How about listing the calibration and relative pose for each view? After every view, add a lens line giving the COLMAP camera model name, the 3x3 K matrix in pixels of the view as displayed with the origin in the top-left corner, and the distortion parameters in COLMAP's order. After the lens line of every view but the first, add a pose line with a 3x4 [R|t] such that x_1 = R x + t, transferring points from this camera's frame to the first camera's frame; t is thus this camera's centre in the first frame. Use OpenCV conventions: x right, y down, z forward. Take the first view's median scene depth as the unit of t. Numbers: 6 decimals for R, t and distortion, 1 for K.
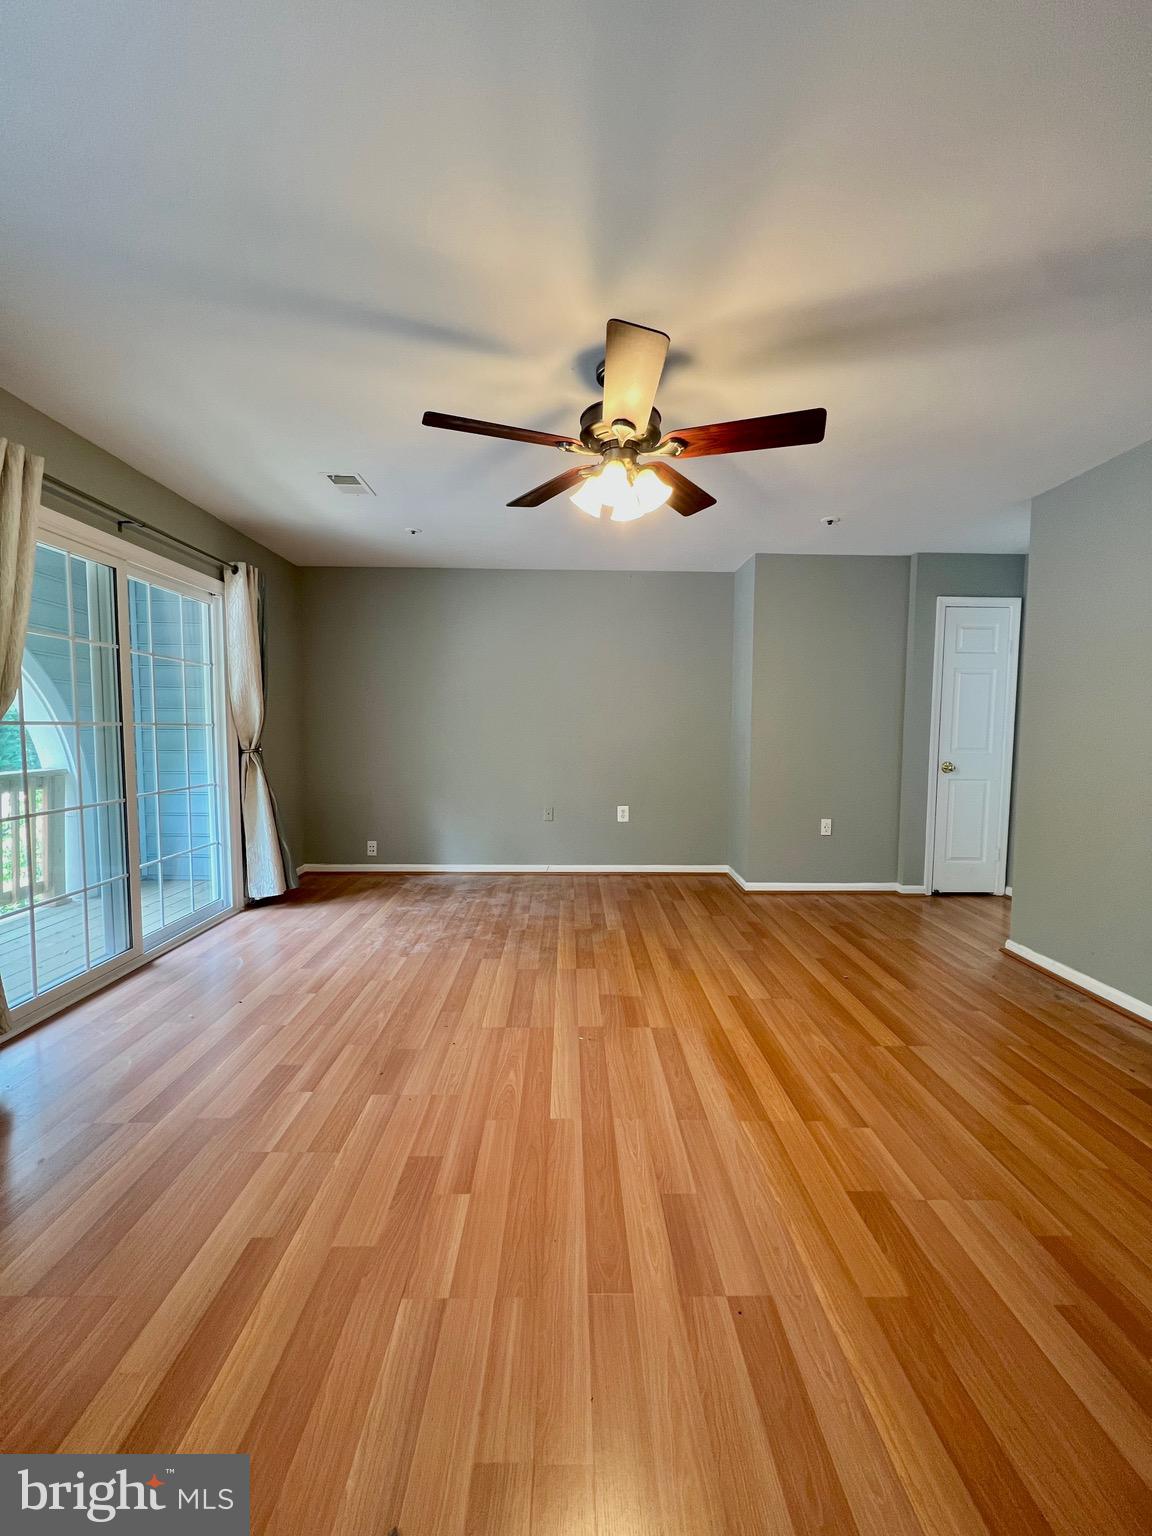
lens RADIAL K [[615.5, 0, 580.1], [0, 615.5, 766.6], [0, 0, 1]] dist [-0.001771, 0.002433]
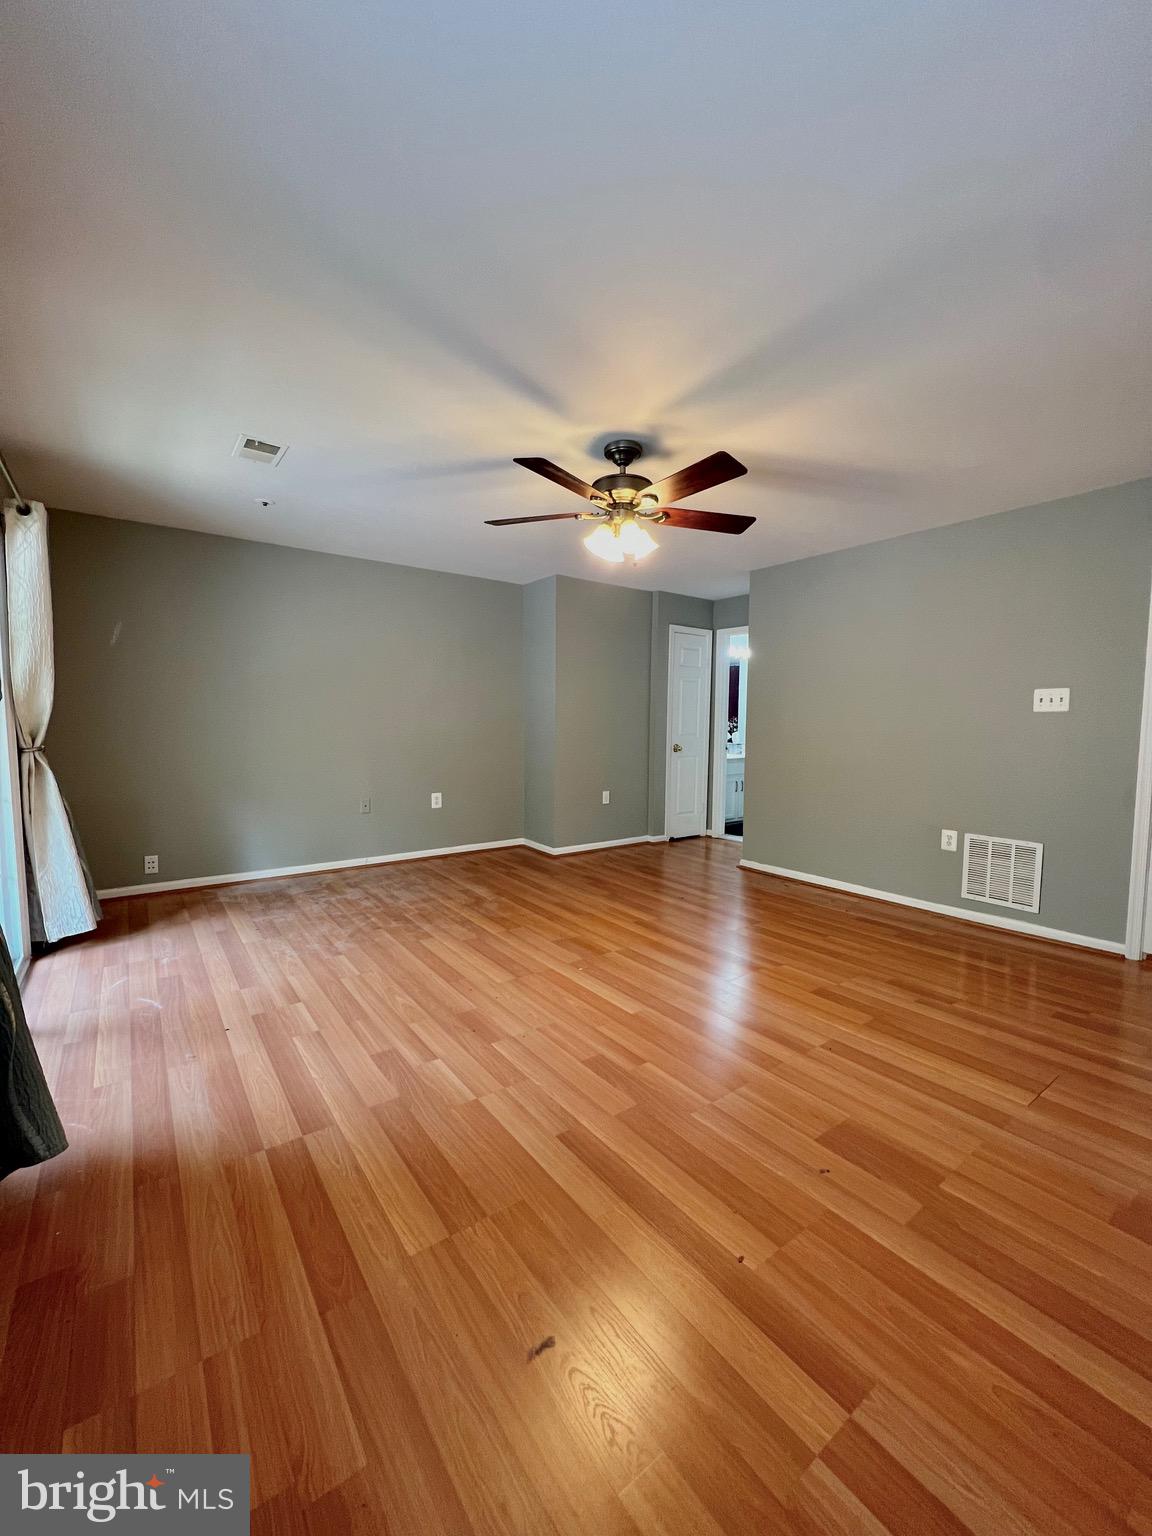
lens RADIAL K [[615.5, 0, 581.9], [0, 615.5, 767.0], [0, 0, 1]] dist [-0.001771, 0.002433]
pose [[0.815270, -0.043427, 0.577450, -0.530217], [0.033629, 0.999052, 0.027655, -0.002601], [-0.578103, -0.003128, 0.815958, -0.015650]]
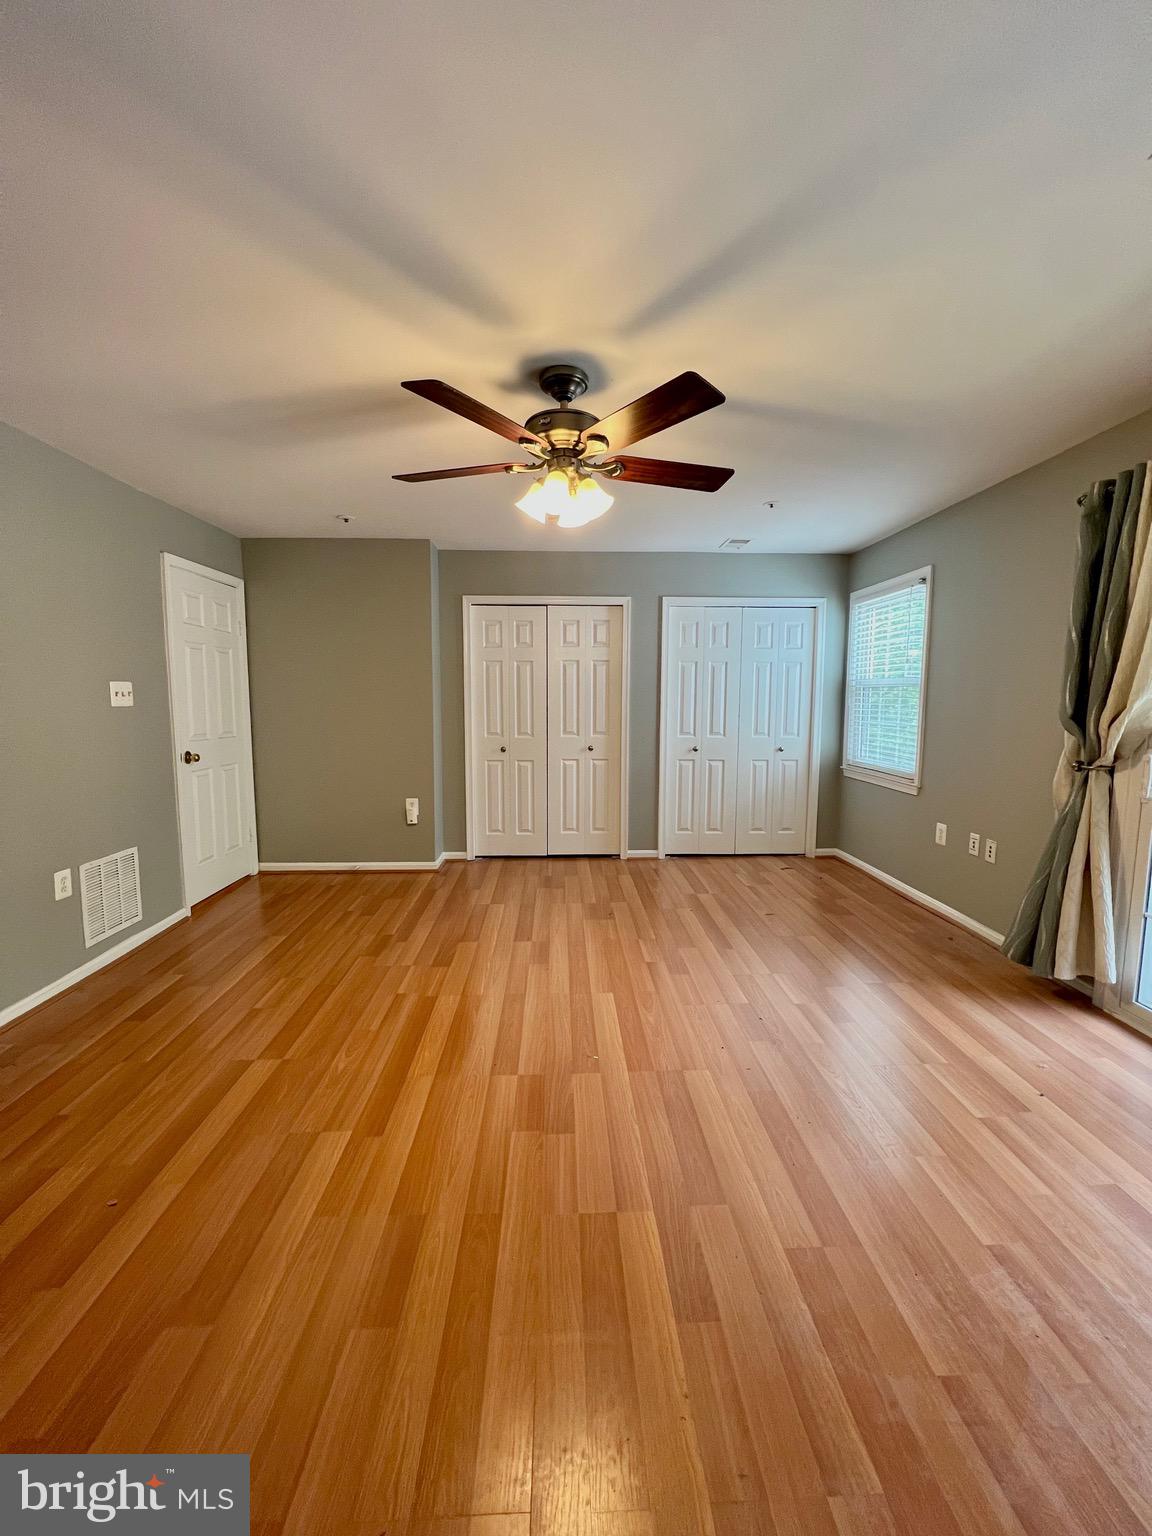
lens RADIAL K [[615.5, 0, 582.5], [0, 615.5, 765.8], [0, 0, 1]] dist [-0.001771, 0.002433]
pose [[-0.999721, -0.008074, -0.022208, 0.035758], [-0.011633, 0.986199, 0.165153, -0.120904], [0.020568, 0.165365, -0.986018, 1.410885]]
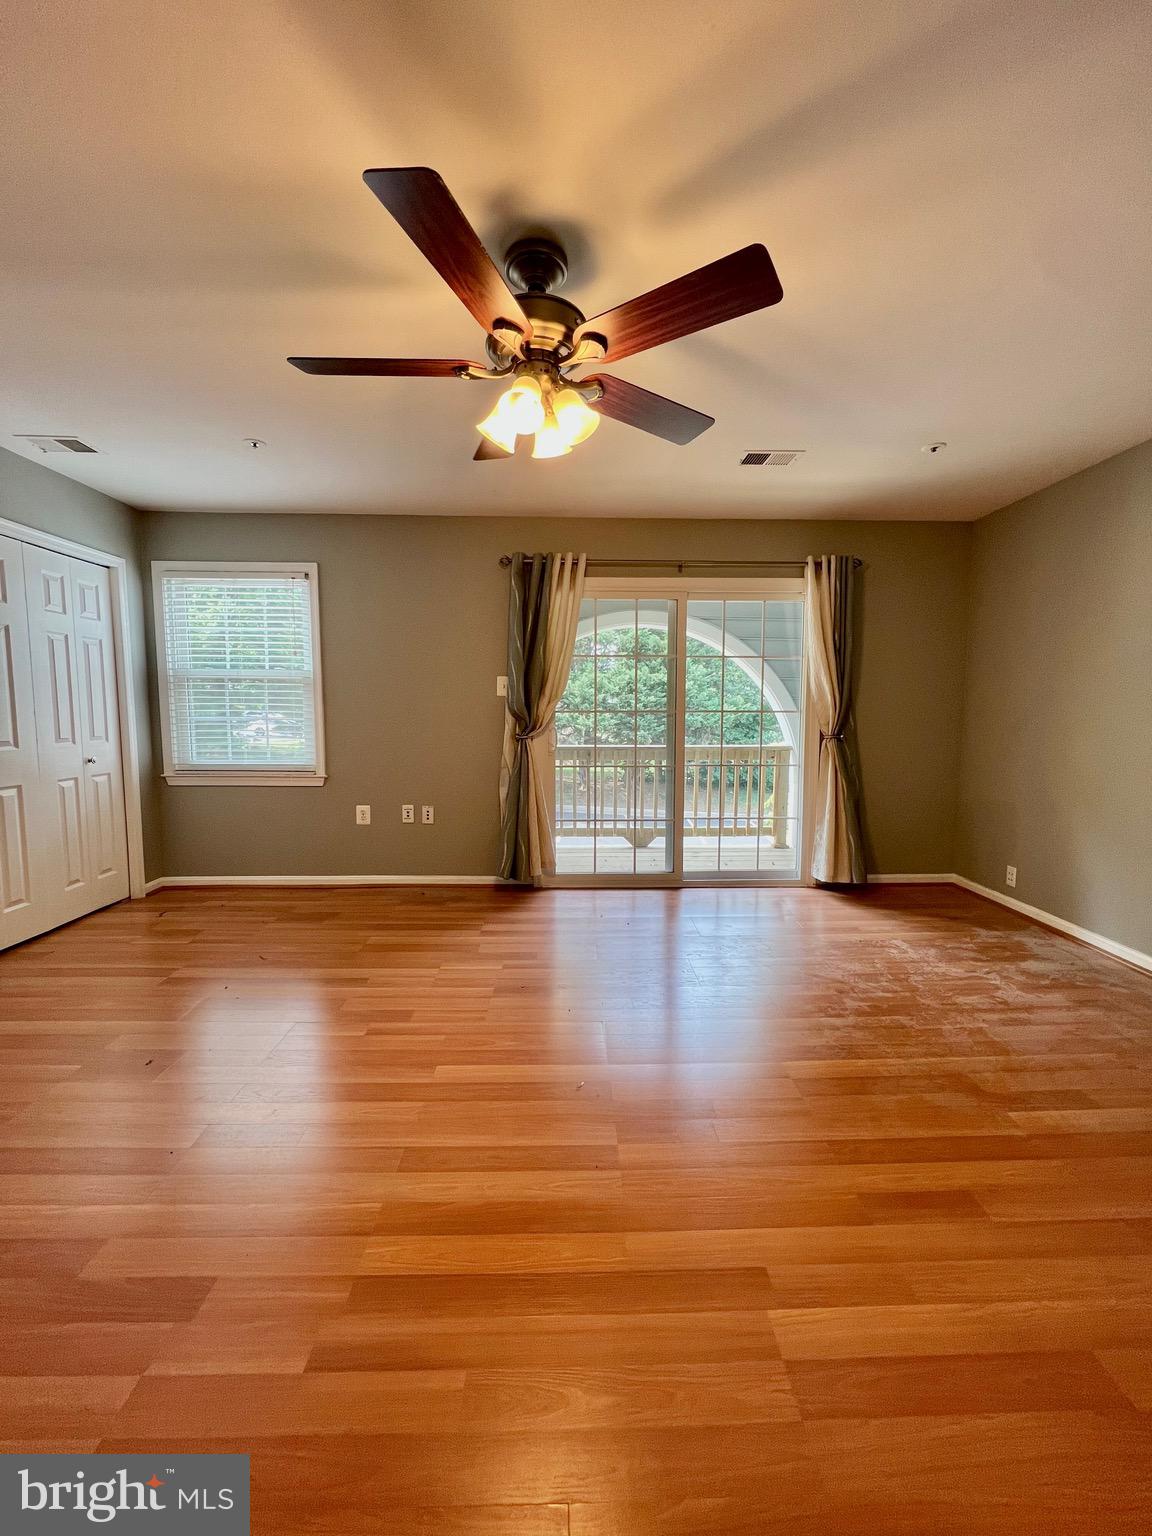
lens RADIAL K [[615.5, 0, 584.5], [0, 615.5, 766.6], [0, 0, 1]] dist [-0.001771, 0.002433]
pose [[0.007221, 0.085458, -0.996316, 0.609960], [-0.063058, 0.994398, 0.084836, -0.047013], [0.997984, 0.062213, 0.012569, 0.730504]]
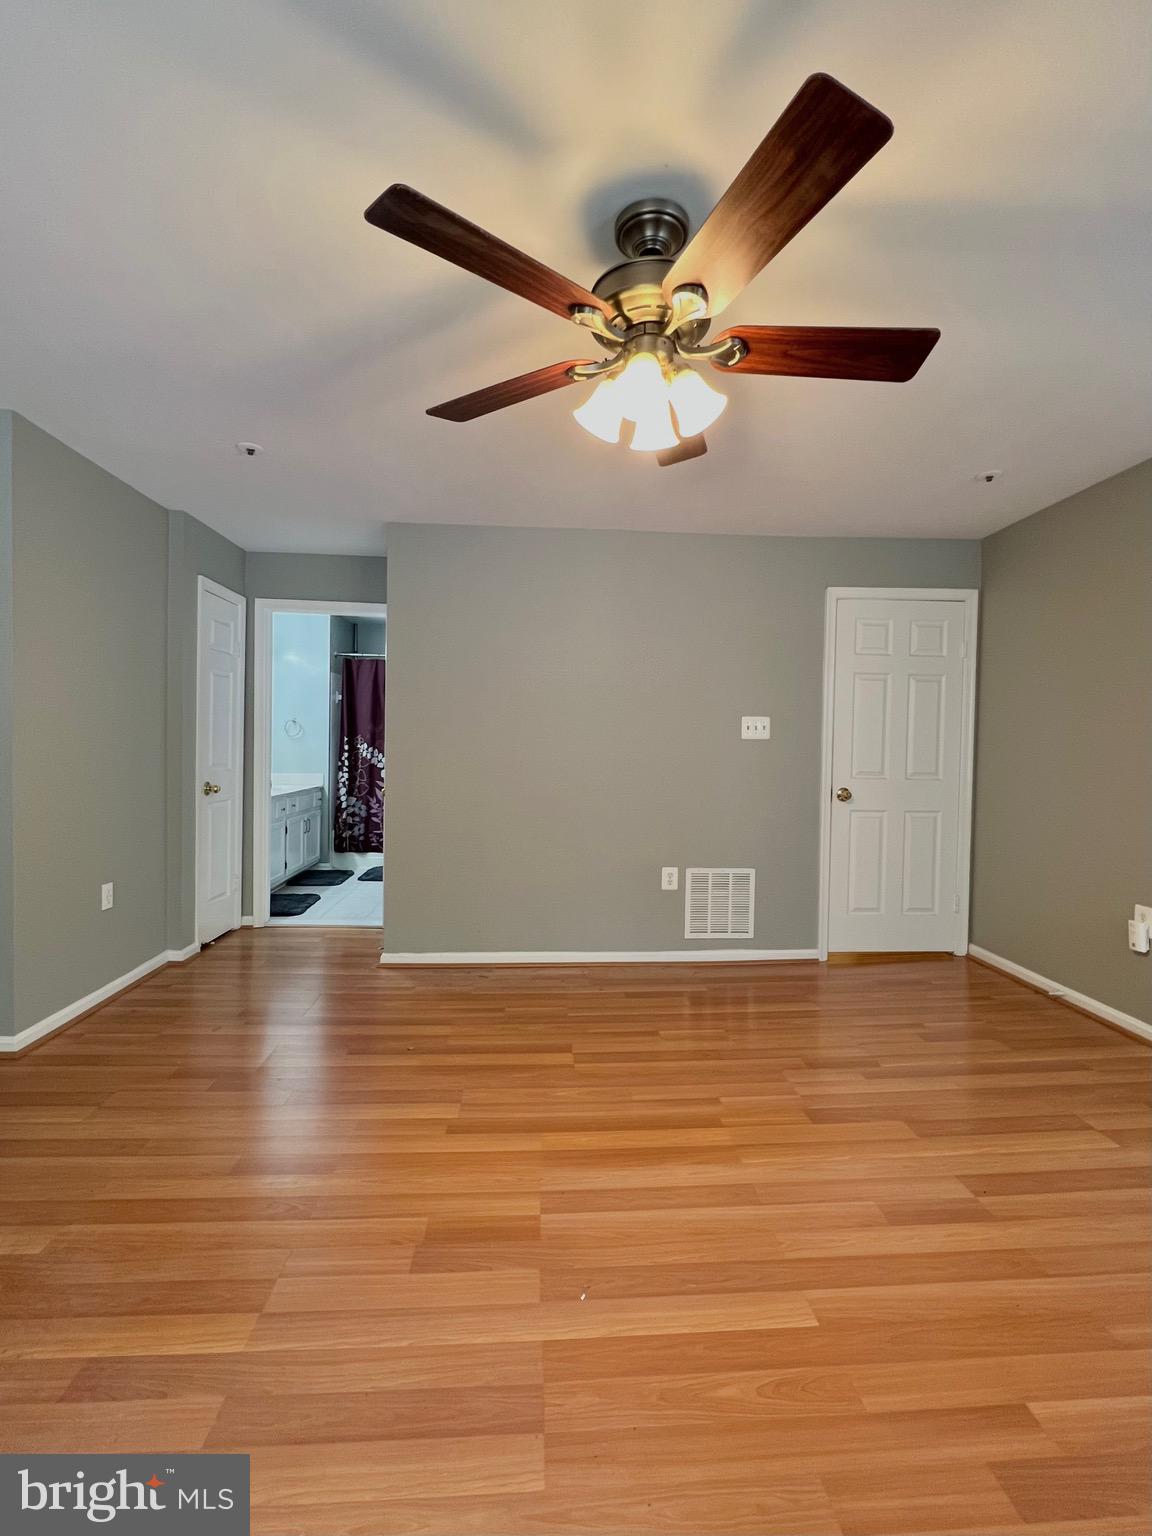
lens RADIAL K [[698.8, 0, 580.4], [0, 698.8, 765.1], [0, 0, 1]] dist [0.000299, -0.000026]
pose [[-0.047138, -0.037707, 0.998176, -0.476990], [0.046923, 0.998101, 0.039920, -0.060585], [-0.997786, 0.048719, -0.045279, 0.762970]]
